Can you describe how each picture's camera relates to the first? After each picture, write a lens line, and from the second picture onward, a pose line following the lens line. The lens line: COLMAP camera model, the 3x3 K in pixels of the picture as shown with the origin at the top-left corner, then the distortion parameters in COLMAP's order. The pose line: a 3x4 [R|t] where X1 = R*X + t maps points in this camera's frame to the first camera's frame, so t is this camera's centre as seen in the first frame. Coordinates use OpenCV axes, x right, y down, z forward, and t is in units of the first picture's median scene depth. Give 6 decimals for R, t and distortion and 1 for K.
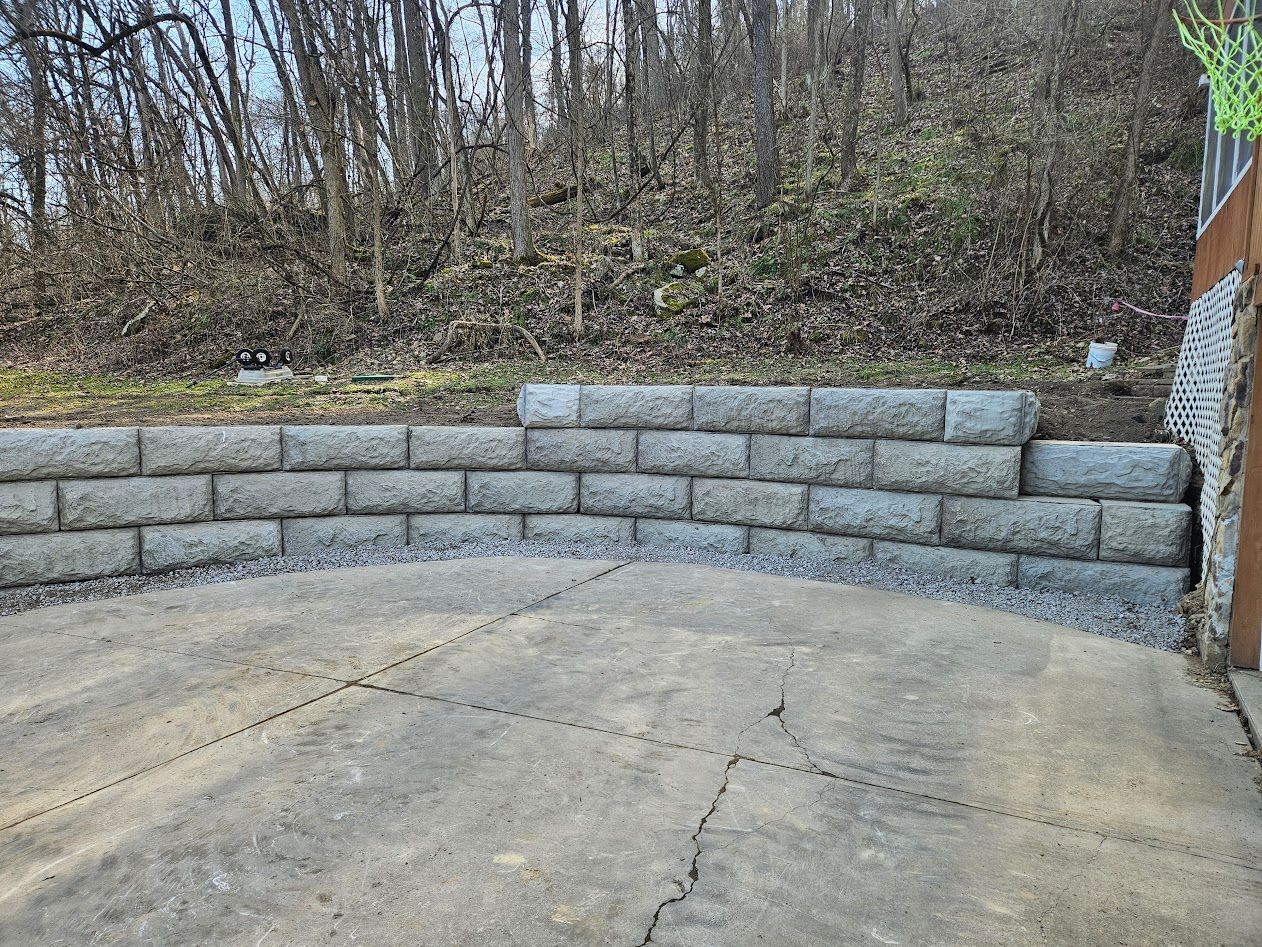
lens RADIAL K [[835.5, 0, 633.7], [0, 835.5, 482.1], [0, 0, 1]] dist [0.060468, -0.039459]
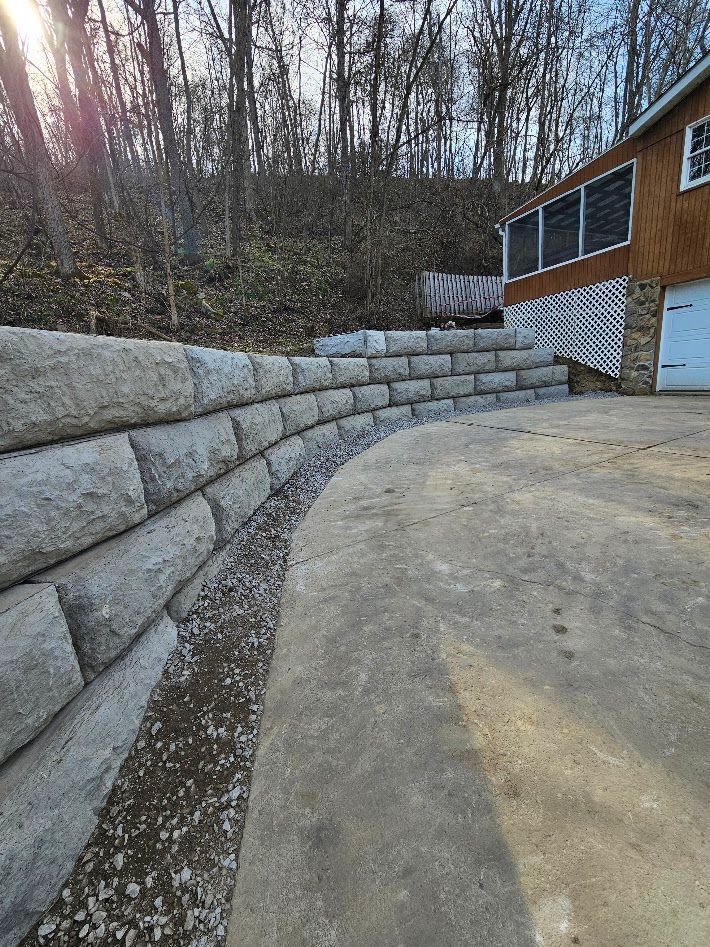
lens RADIAL K [[386.0, 0, 355.4], [0, 386.0, 471.4], [0, 0, 1]] dist [-0.000273, 0.001183]
pose [[0.595611, -0.253777, 0.762132, -0.866106], [0.181503, 0.966763, 0.180071, 0.011371], [-0.782499, 0.031077, 0.621876, 0.611118]]
